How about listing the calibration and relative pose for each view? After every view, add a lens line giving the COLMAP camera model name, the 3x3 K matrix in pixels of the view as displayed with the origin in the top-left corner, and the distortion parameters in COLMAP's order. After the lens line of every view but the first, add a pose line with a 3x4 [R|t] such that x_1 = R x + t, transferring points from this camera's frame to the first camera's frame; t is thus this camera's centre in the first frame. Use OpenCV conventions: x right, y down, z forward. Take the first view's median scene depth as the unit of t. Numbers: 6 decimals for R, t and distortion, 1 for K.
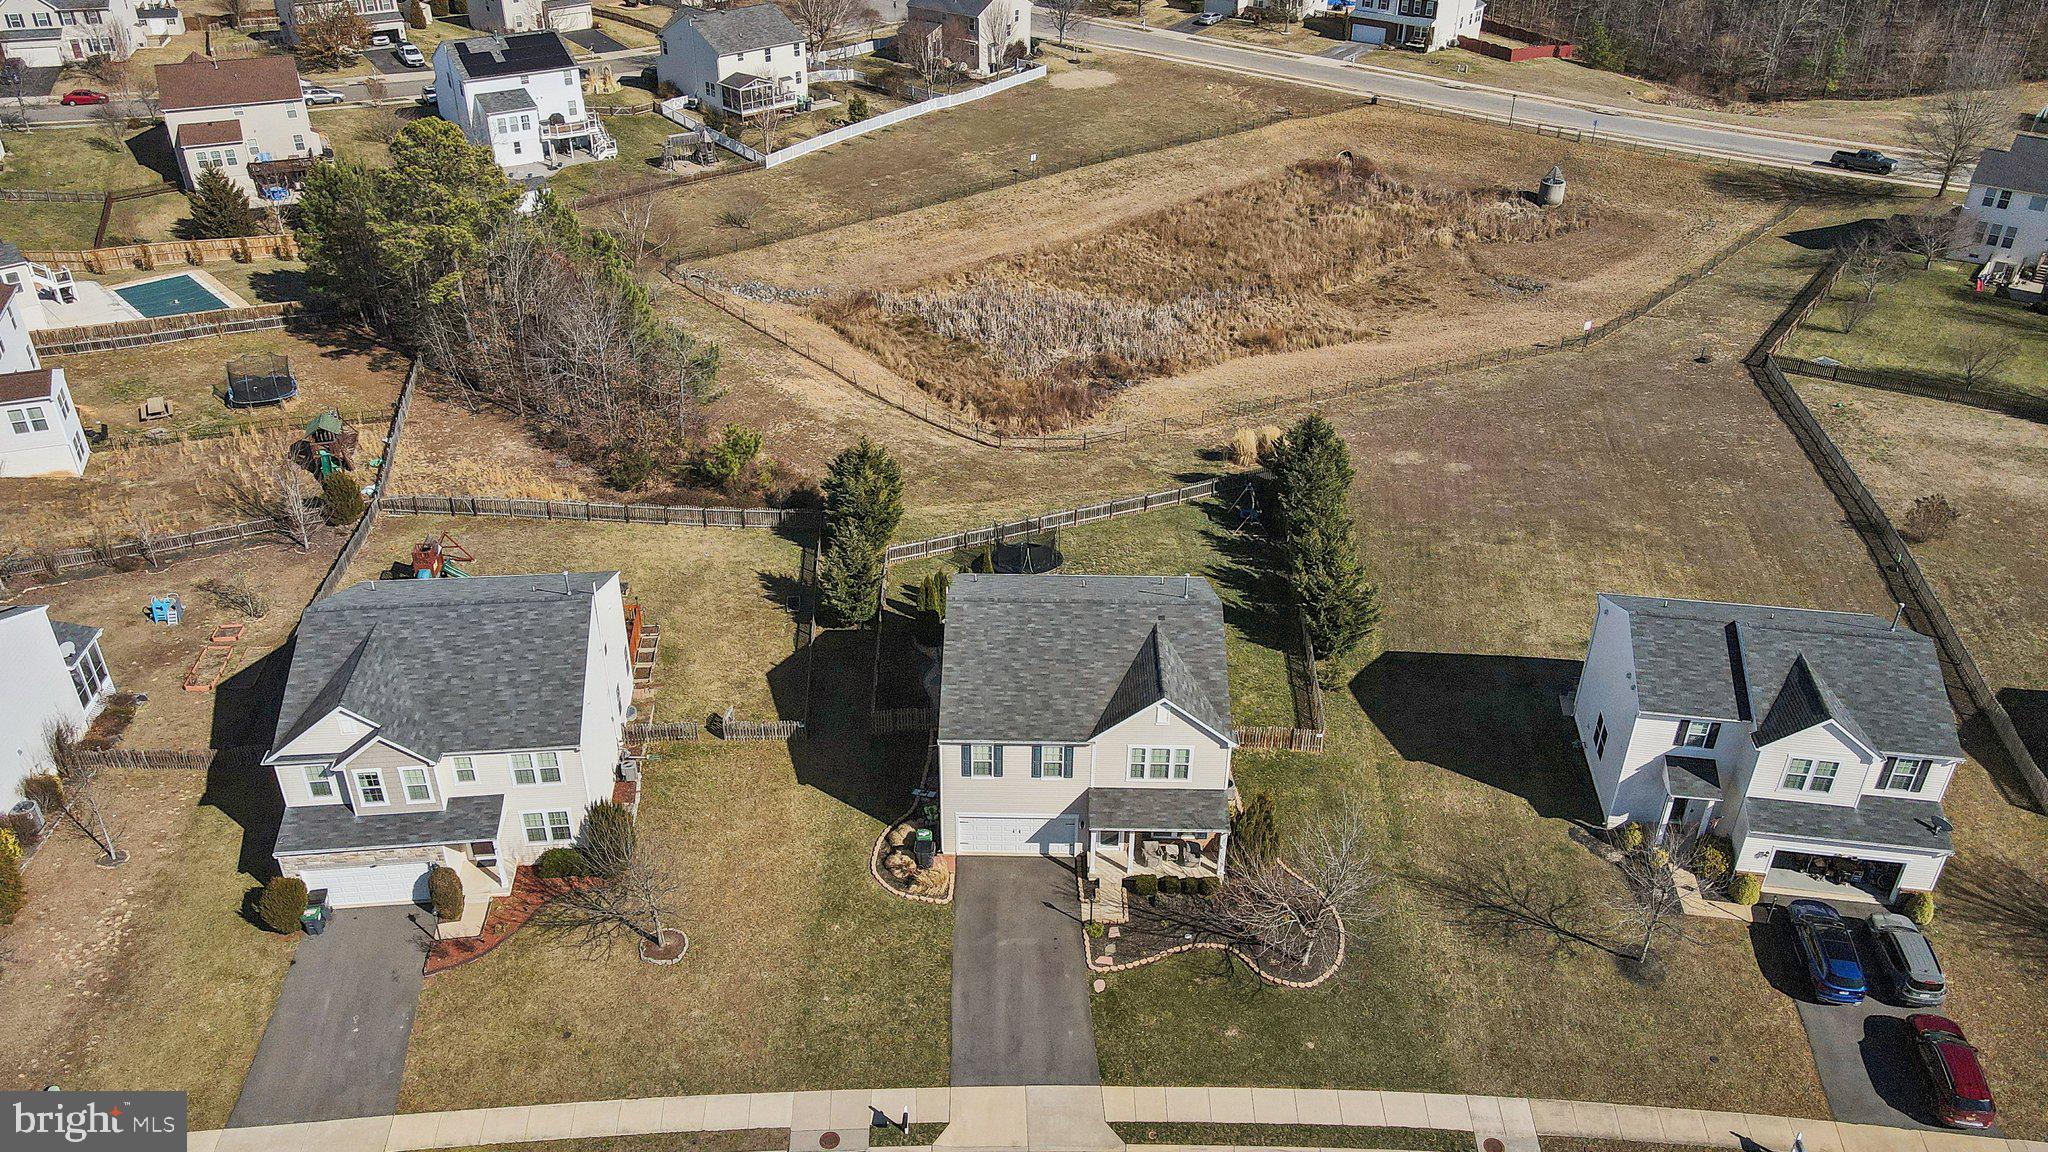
lens RADIAL K [[1542.8, 0, 1010.2], [0, 1542.8, 590.9], [0, 0, 1]] dist [0.000502, 0.006751]
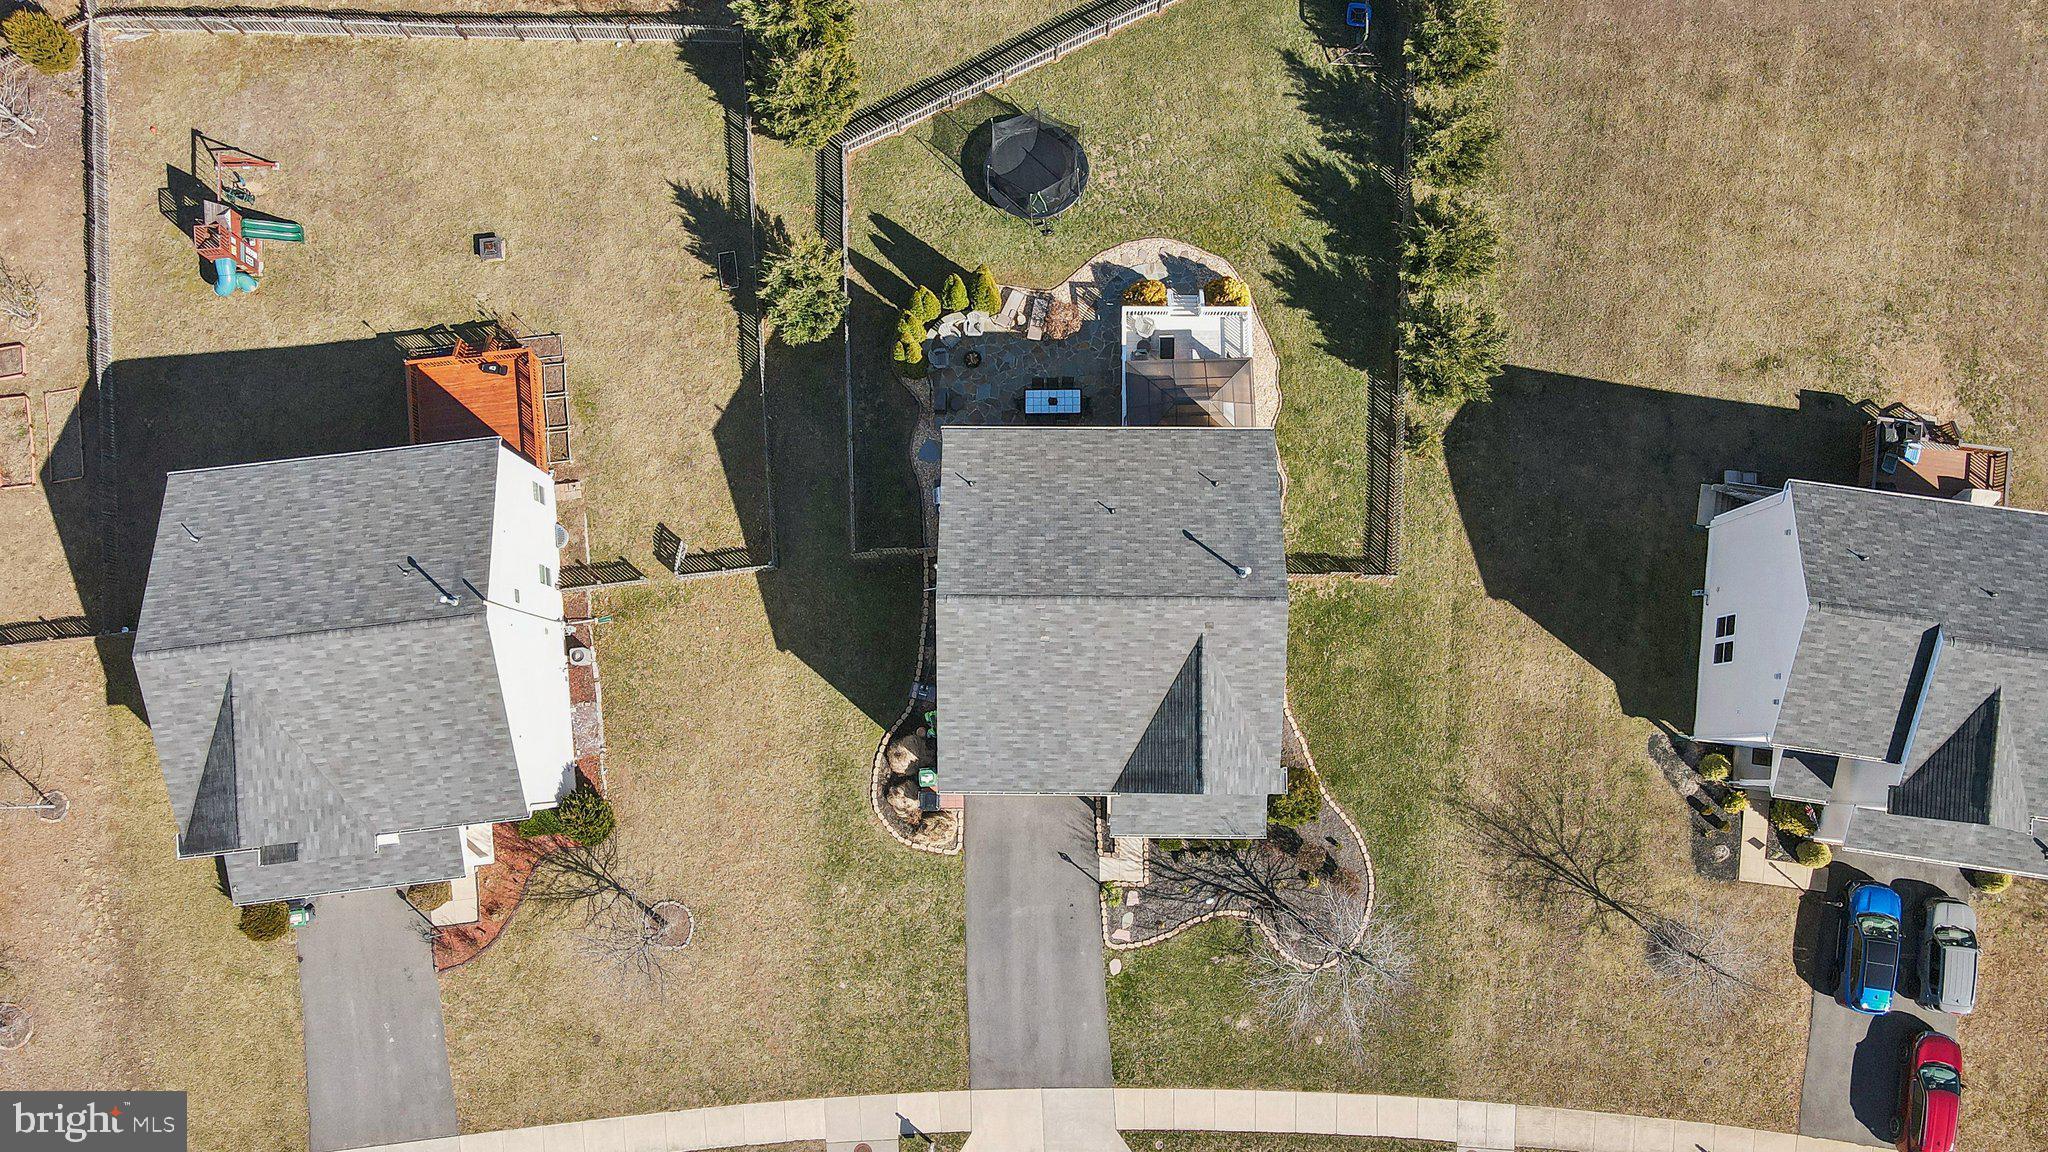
lens RADIAL K [[1542.8, 0, 1010.2], [0, 1542.8, 590.9], [0, 0, 1]] dist [0.000502, 0.006751]
pose [[0.999742, -0.014505, -0.017488, 0.010553], [0.022715, 0.621110, 0.783394, -0.645937], [-0.000501, -0.783589, 0.621280, 0.548833]]
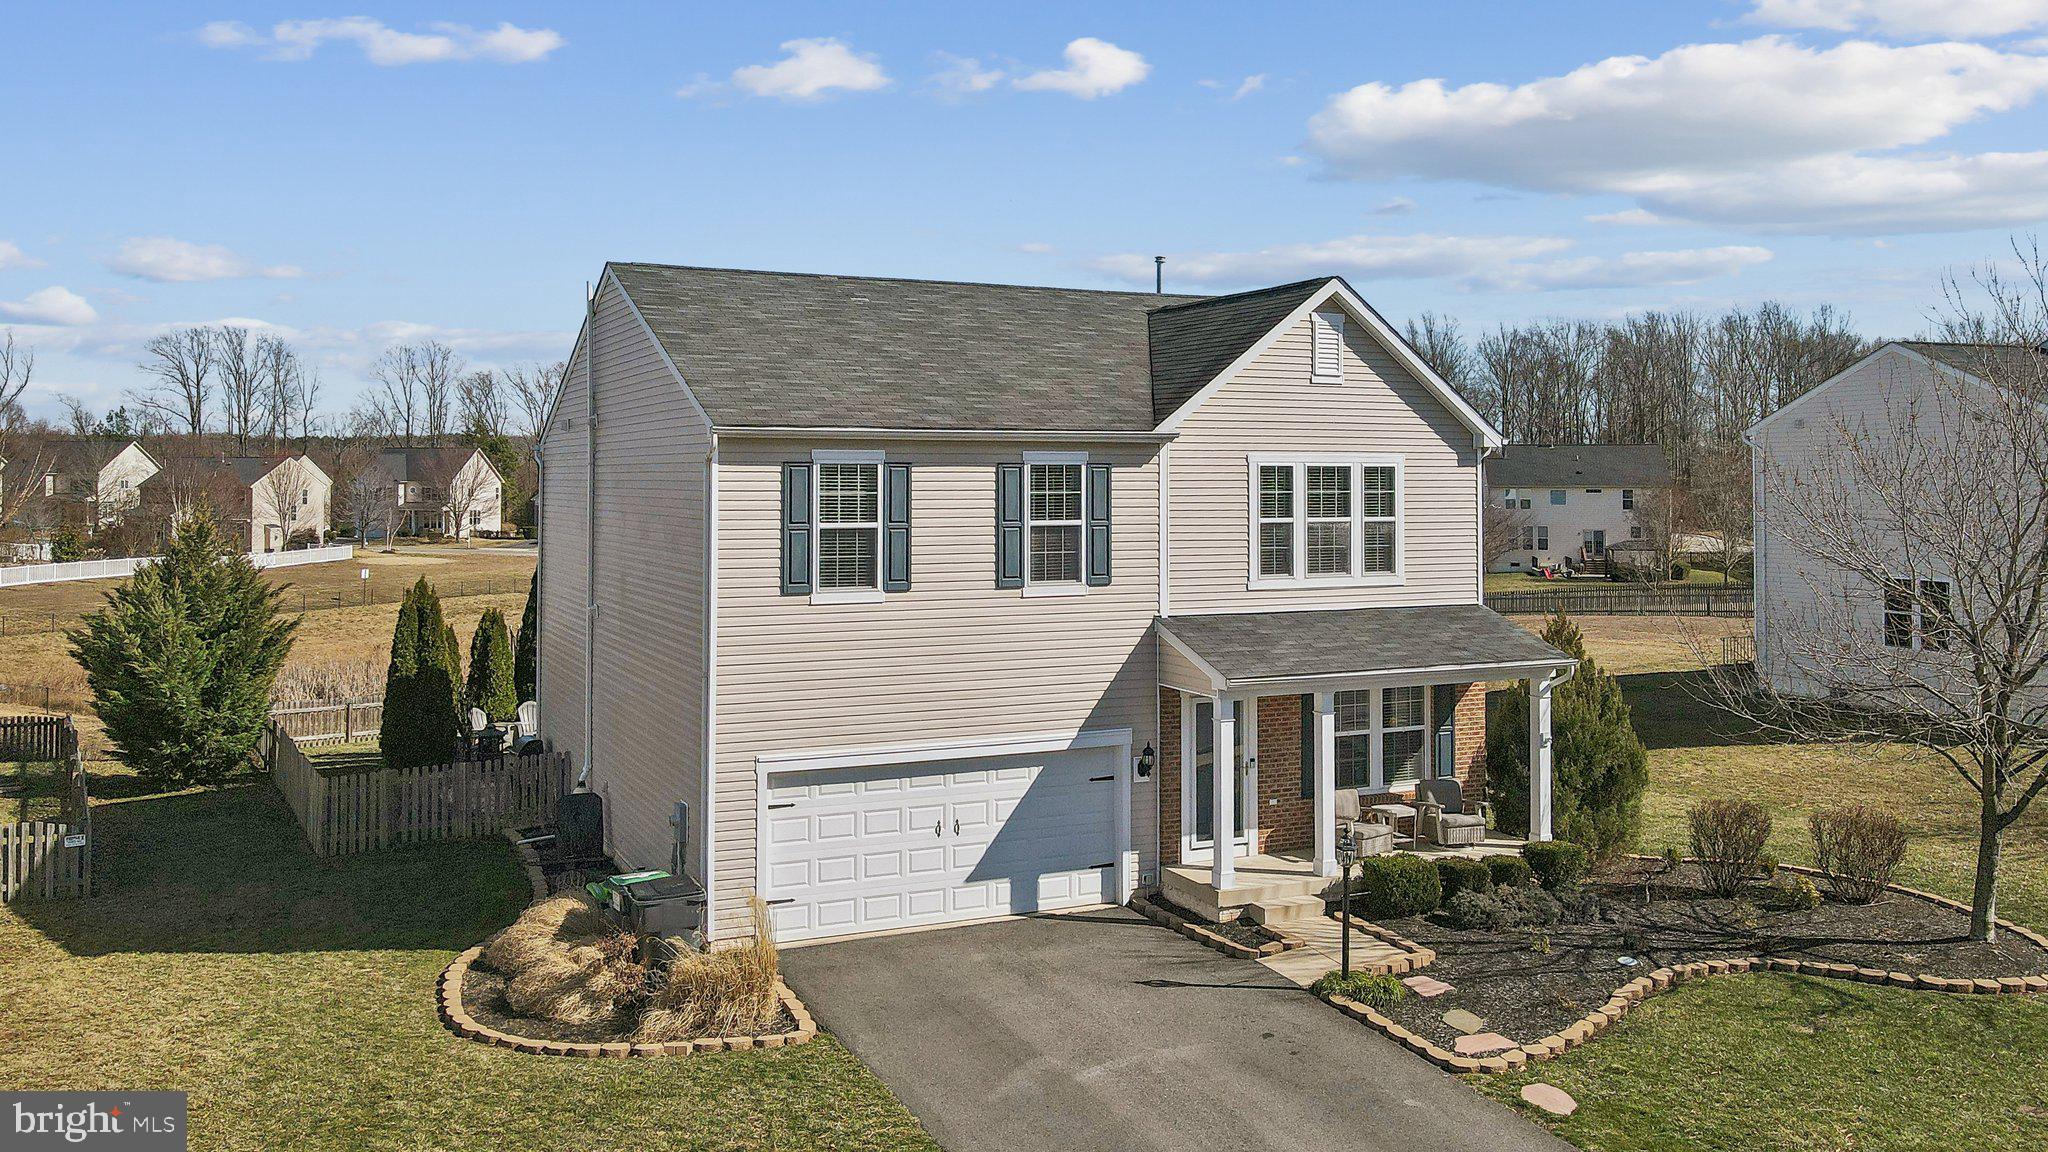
lens RADIAL K [[1644.4, 0, 1025.4], [0, 1644.4, 453.4], [0, 0, 1]] dist [0.004808, 0.010216]
pose [[0.894788, 0.000420, 0.446490, -0.132389], [0.240843, 0.841587, -0.483452, 0.265051], [-0.375964, 0.540121, 0.752941, 0.741160]]
